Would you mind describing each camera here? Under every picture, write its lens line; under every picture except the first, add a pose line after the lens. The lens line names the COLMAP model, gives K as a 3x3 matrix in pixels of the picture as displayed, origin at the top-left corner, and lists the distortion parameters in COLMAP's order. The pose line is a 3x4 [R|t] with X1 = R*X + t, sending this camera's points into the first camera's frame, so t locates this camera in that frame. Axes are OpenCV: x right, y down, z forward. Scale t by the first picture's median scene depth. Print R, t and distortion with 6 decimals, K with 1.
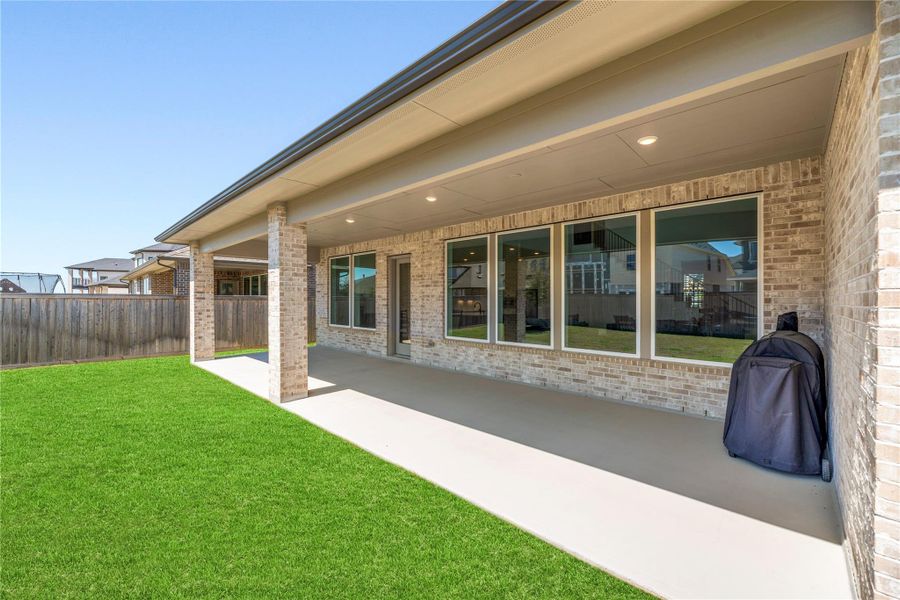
lens RADIAL K [[366.7, 0, 451.9], [0, 366.7, 295.9], [0, 0, 1]] dist [-0.003009, -0.000358]
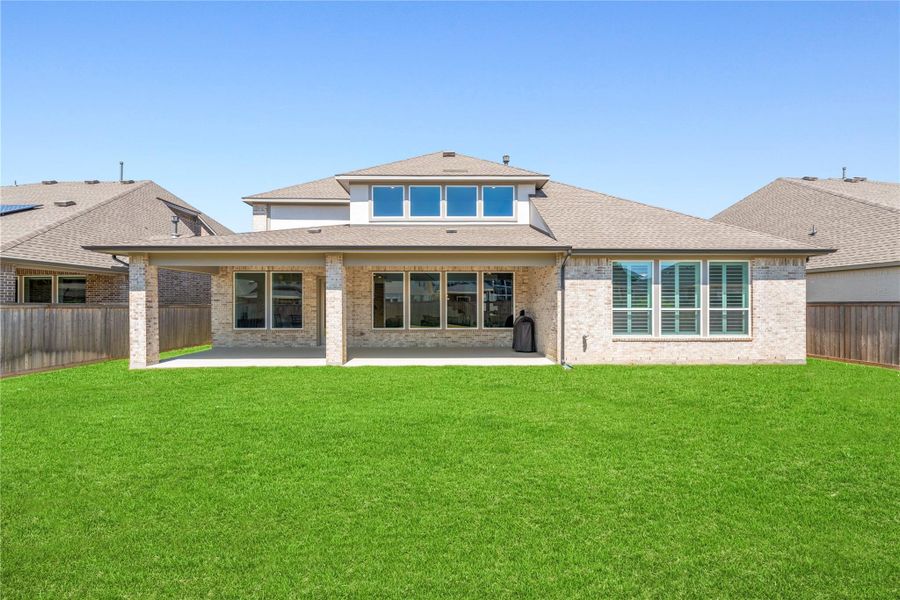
lens RADIAL K [[366.7, 0, 447.7], [0, 366.7, 302.5], [0, 0, 1]] dist [-0.003009, -0.000358]
pose [[0.712316, 0.001431, 0.701858, -0.803132], [-0.003024, 0.999995, 0.001031, -0.009861], [-0.701853, -0.002856, 0.712316, -0.374567]]
